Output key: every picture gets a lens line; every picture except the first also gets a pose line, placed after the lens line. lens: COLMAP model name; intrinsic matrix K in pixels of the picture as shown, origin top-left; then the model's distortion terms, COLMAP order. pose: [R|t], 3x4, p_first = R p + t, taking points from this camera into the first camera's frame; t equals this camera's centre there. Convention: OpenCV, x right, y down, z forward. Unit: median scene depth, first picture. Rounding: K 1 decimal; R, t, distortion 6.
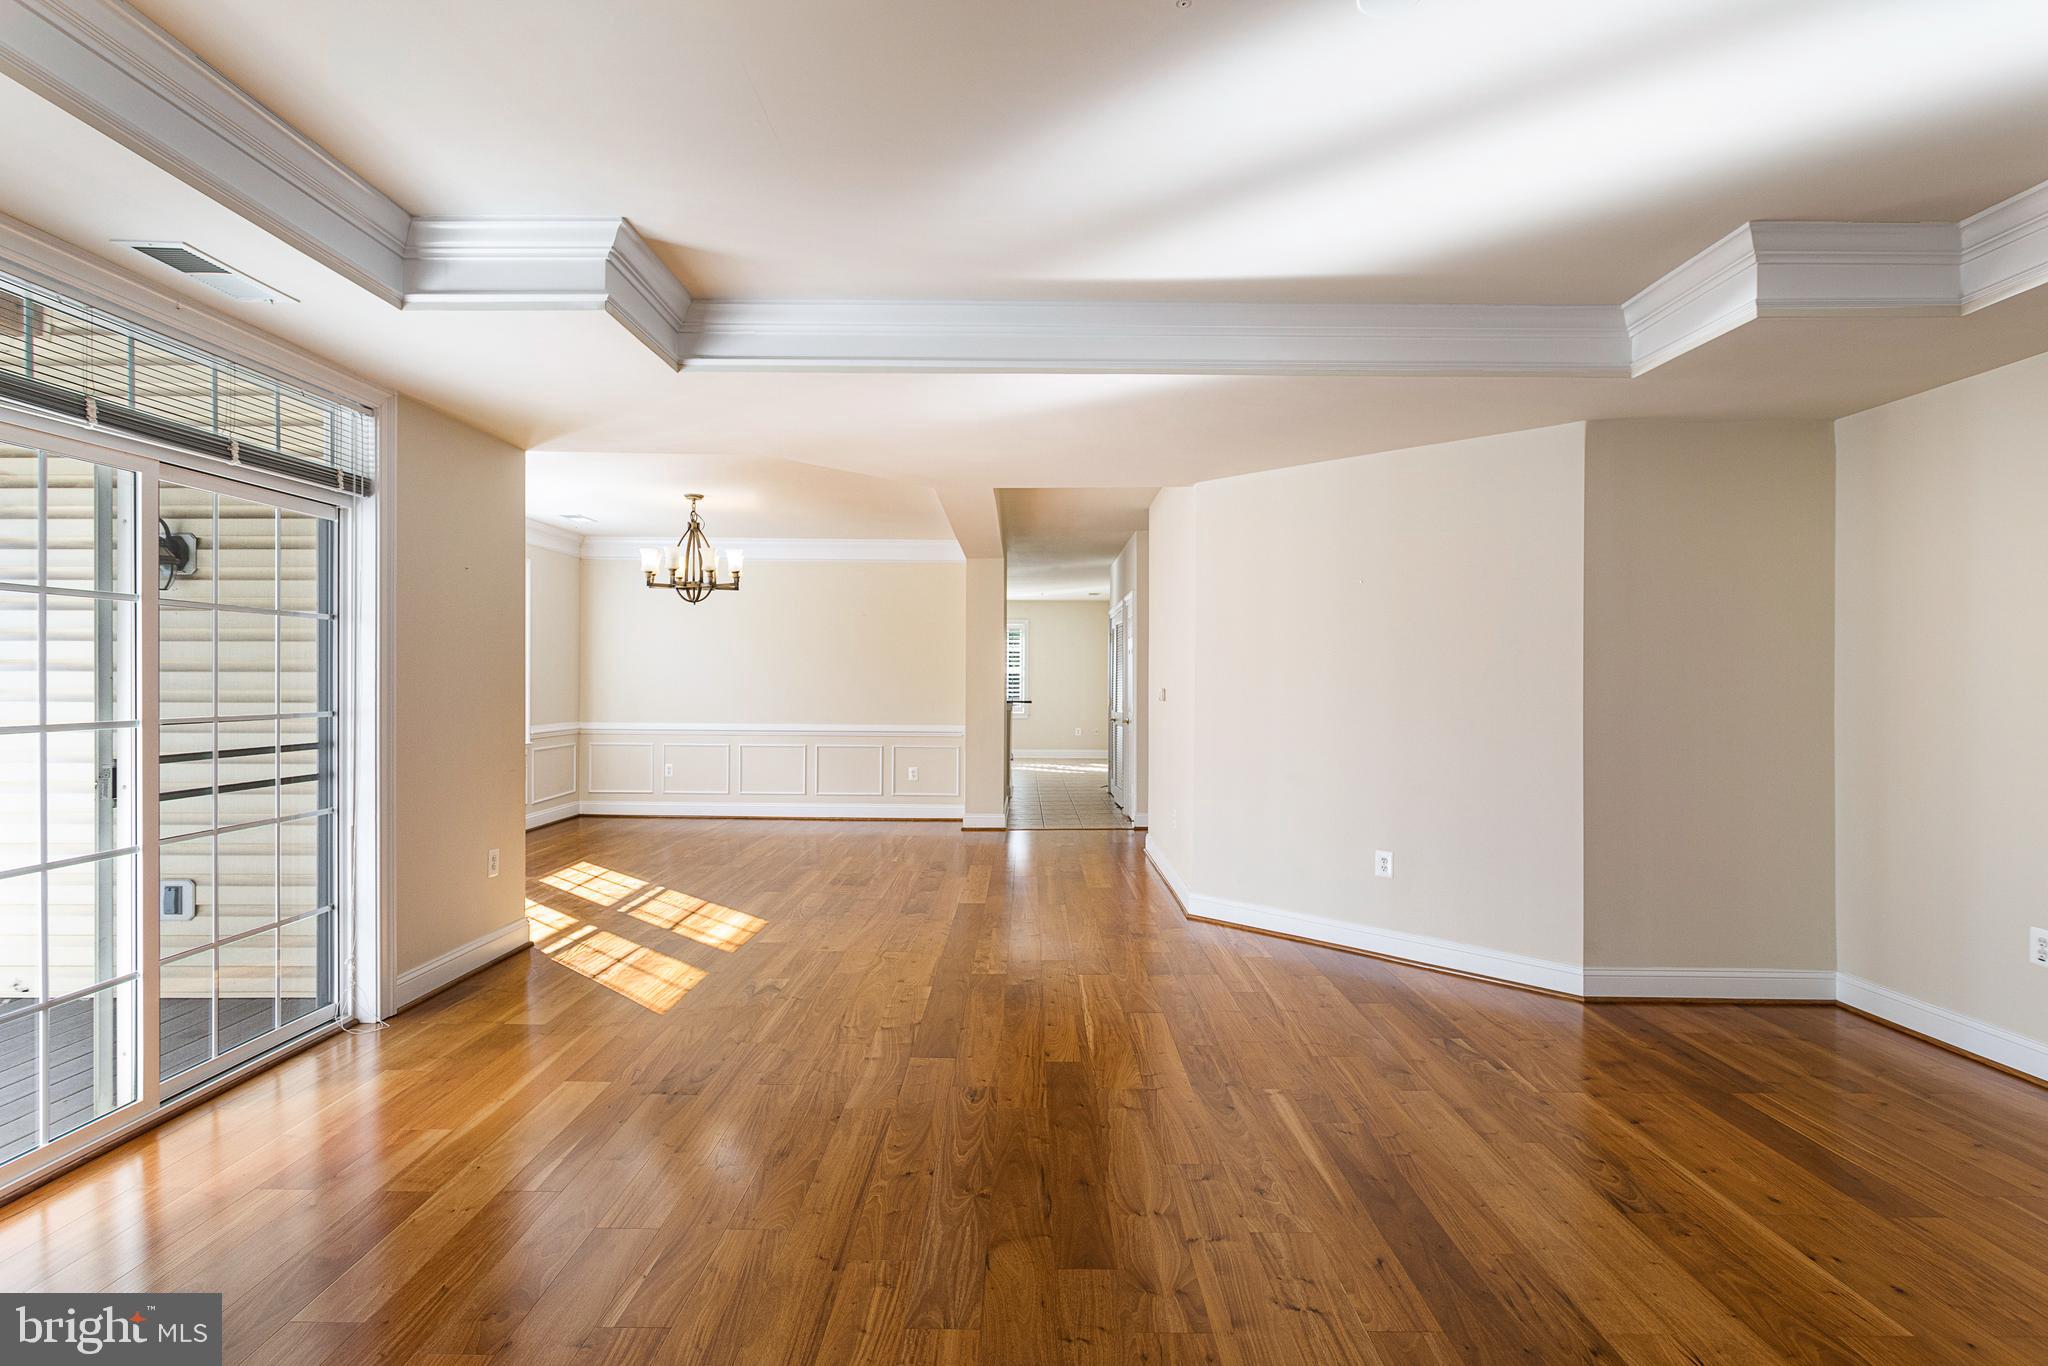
lens RADIAL K [[998.0, 0, 1029.9], [0, 998.0, 670.6], [0, 0, 1]] dist [-0.005778, 0.003013]
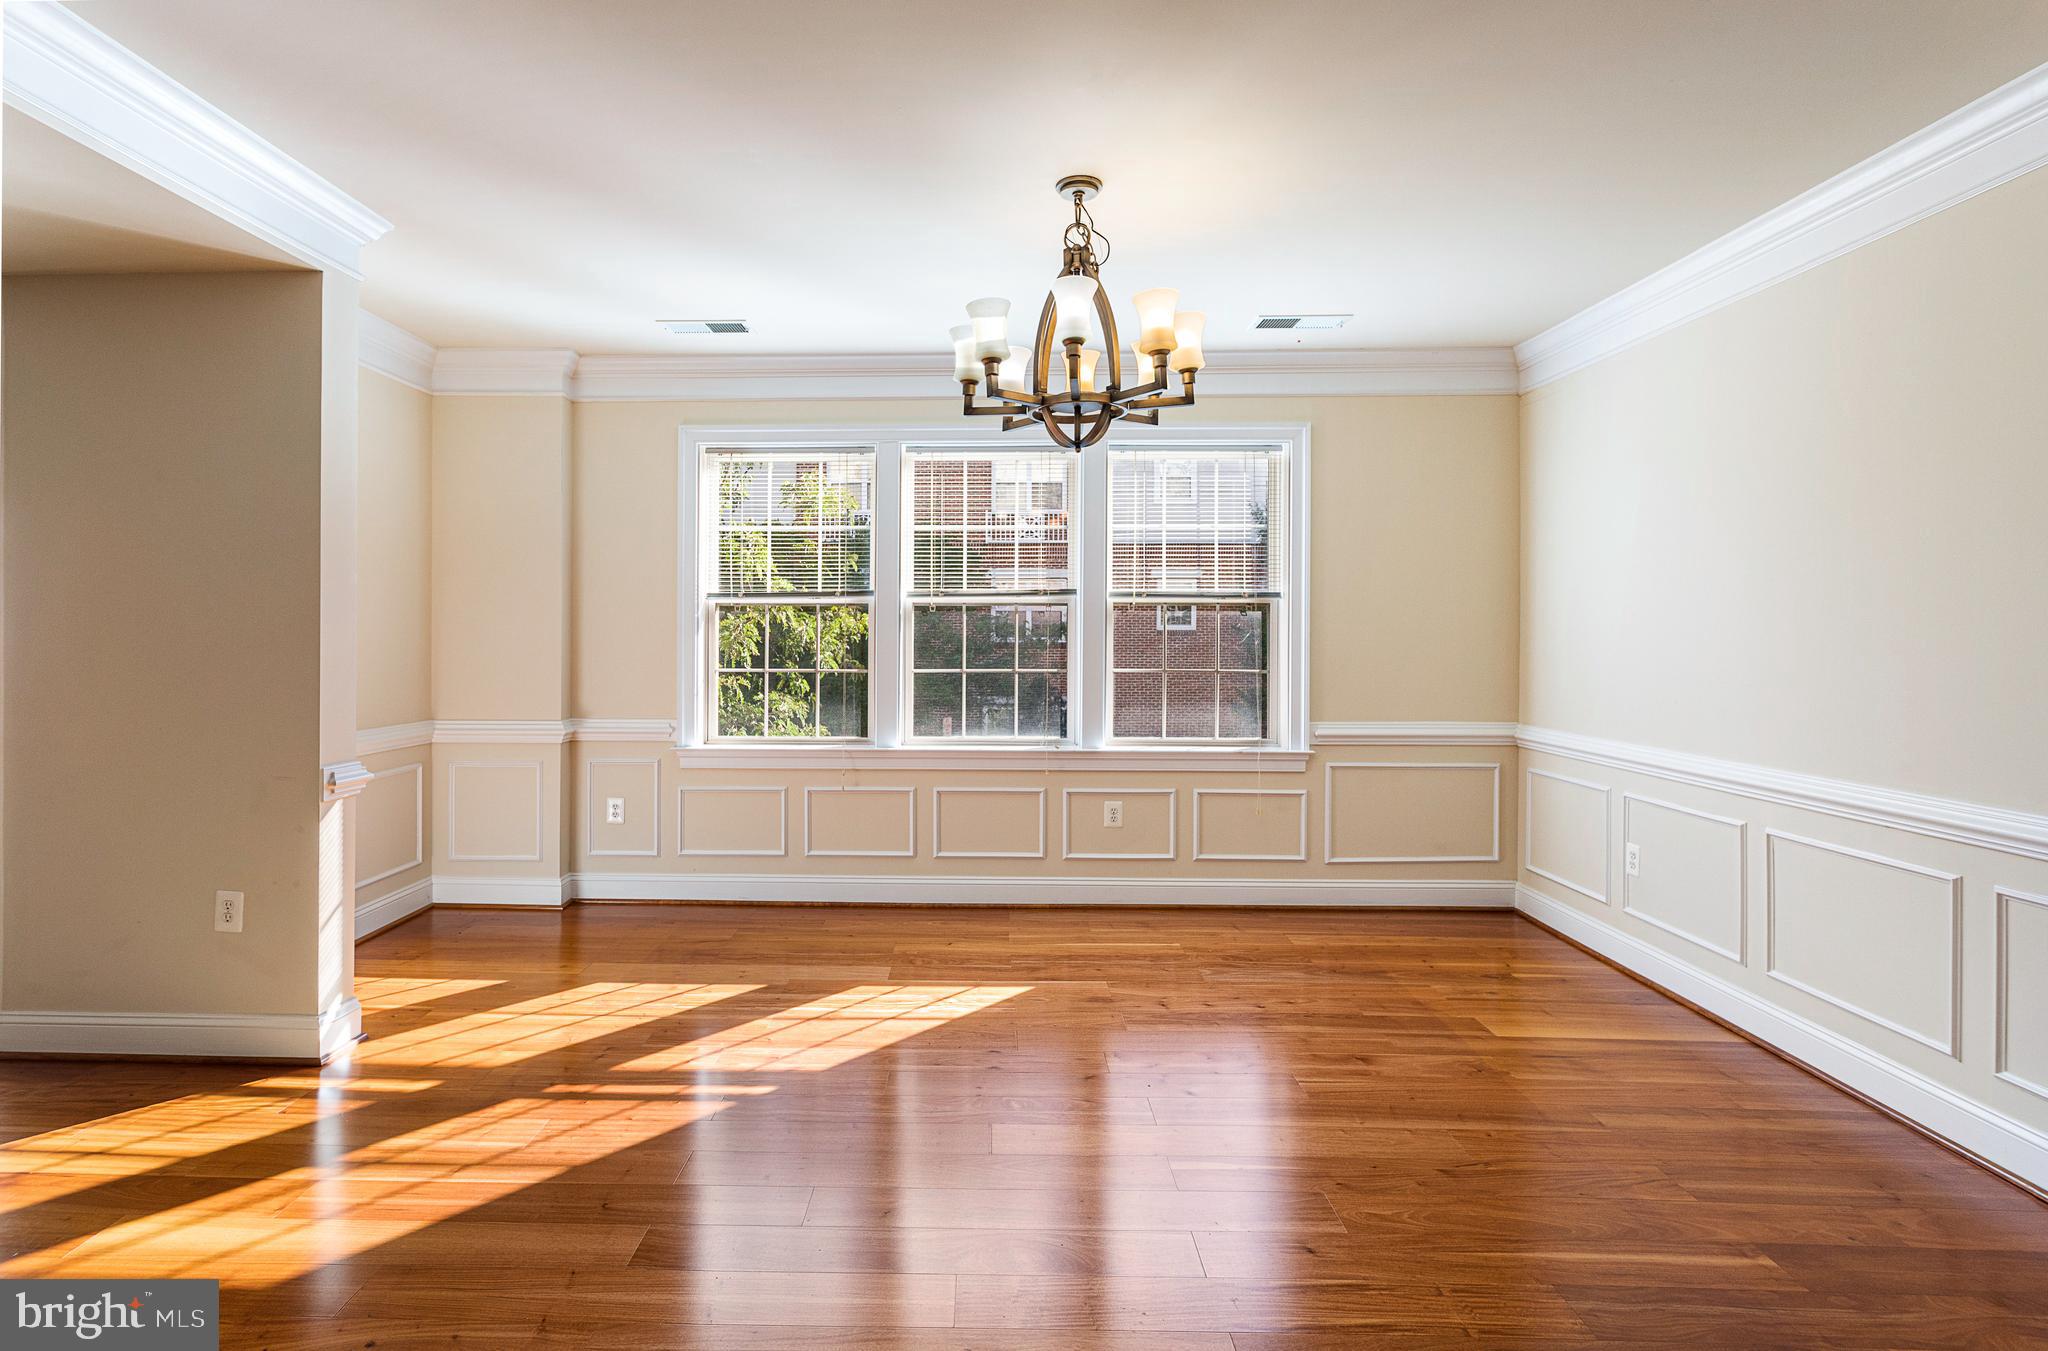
lens RADIAL K [[998.0, 0, 912.6], [0, 998.0, 642.6], [0, 0, 1]] dist [-0.005778, 0.003013]
pose [[-0.050045, 0.002341, -0.998744, 0.137426], [0.010108, 0.999947, 0.001837, 0.018302], [0.998696, -0.010003, -0.050066, 1.787136]]
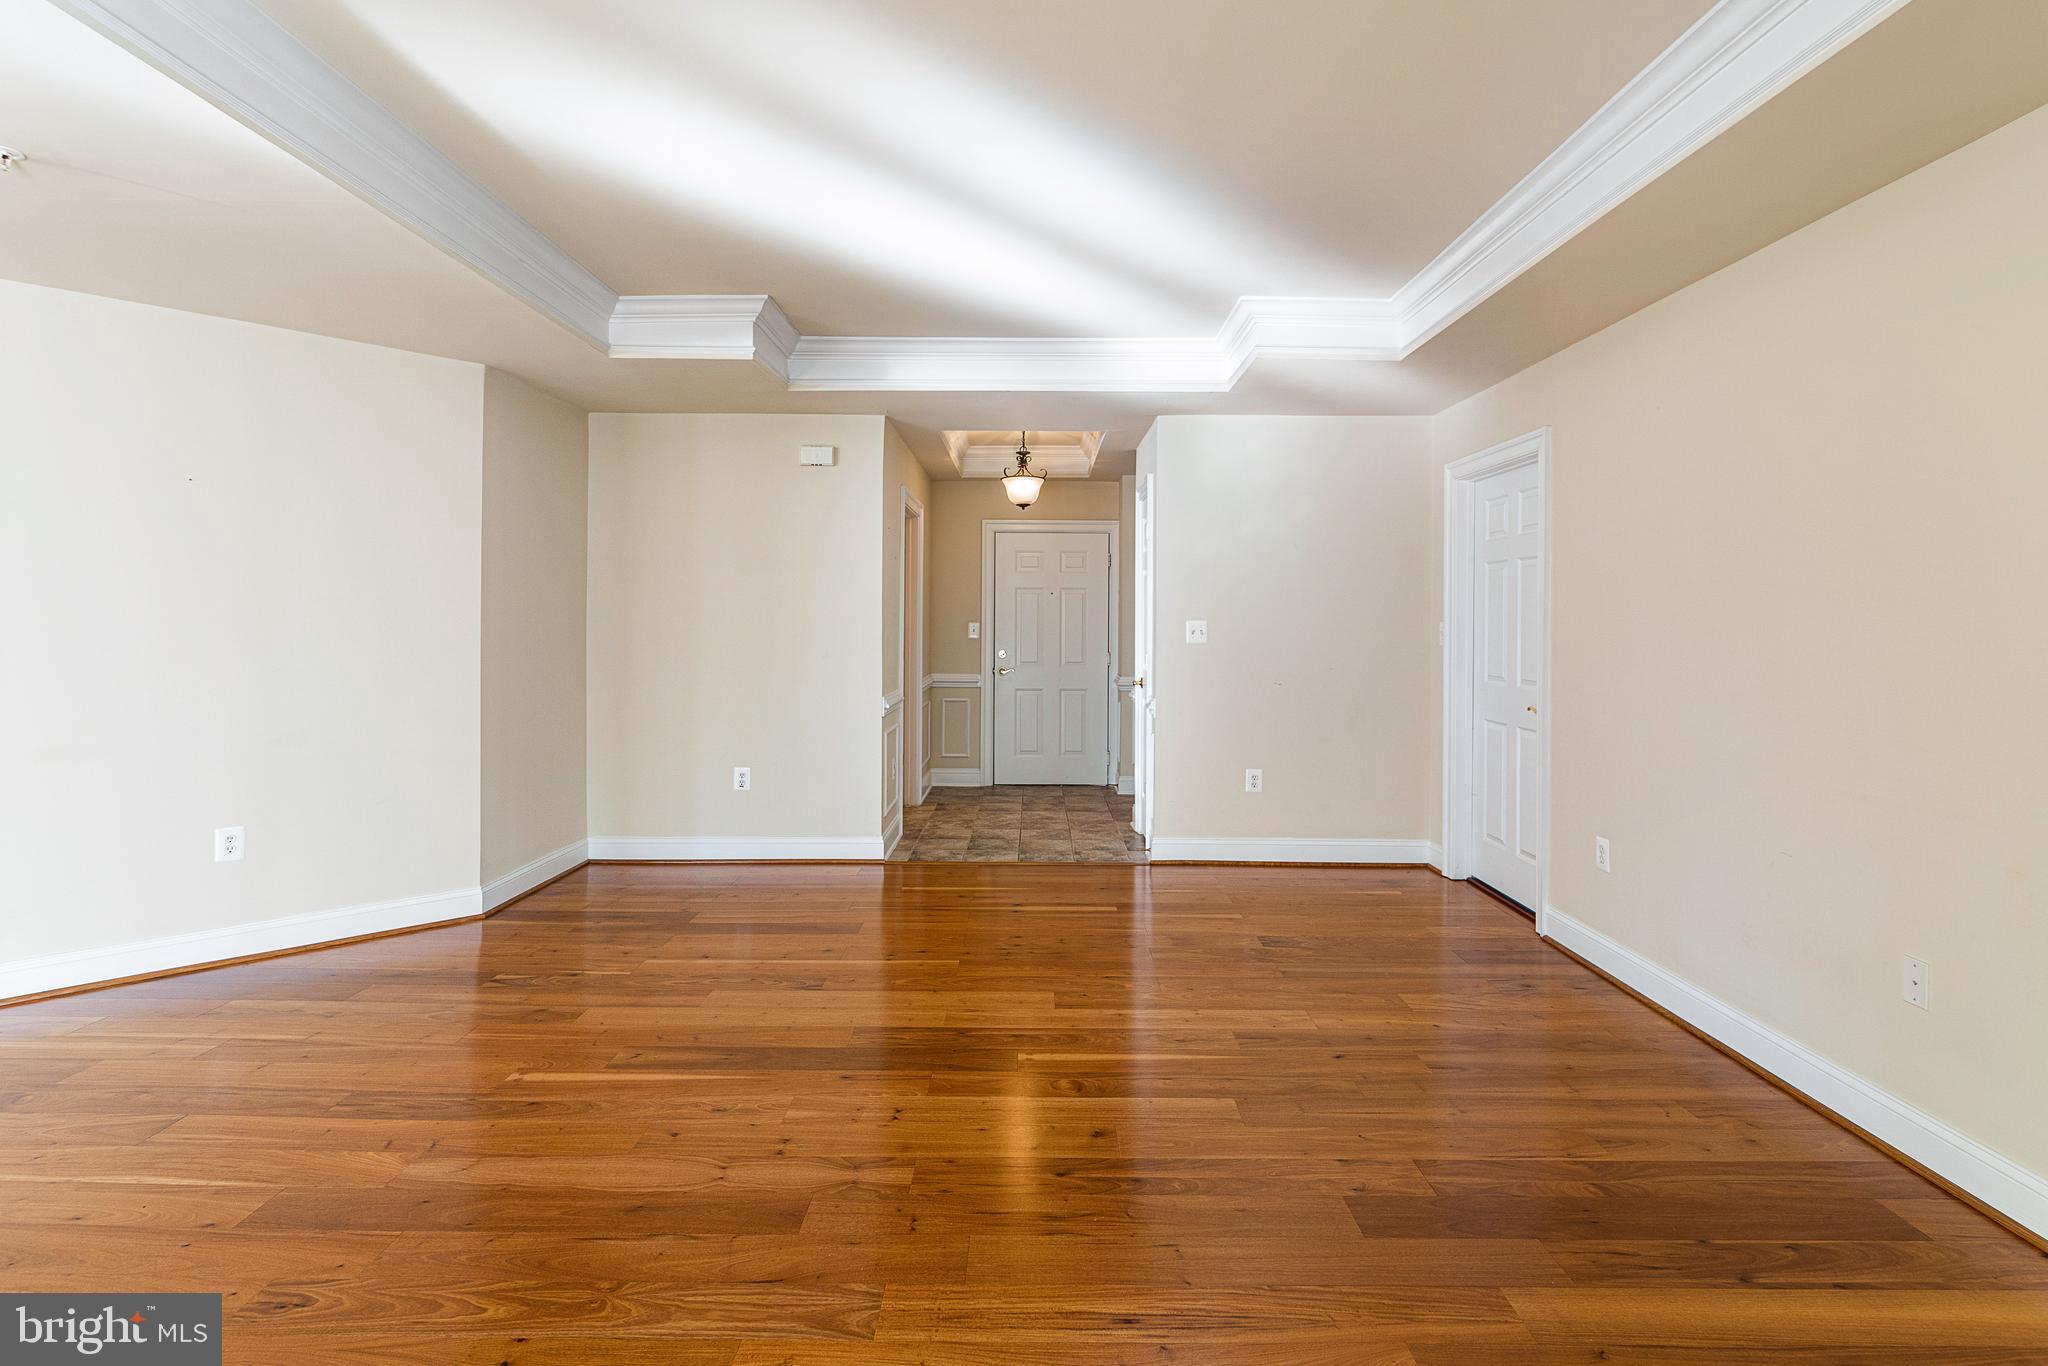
lens RADIAL K [[998.0, 0, 1032.9], [0, 998.0, 618.7], [0, 0, 1]] dist [-0.005778, 0.003013]
pose [[0.002065, -0.000471, 0.999998, -0.541969], [-0.016423, 0.999865, 0.000505, 0.007022], [-0.999863, -0.016424, 0.002057, 0.463338]]
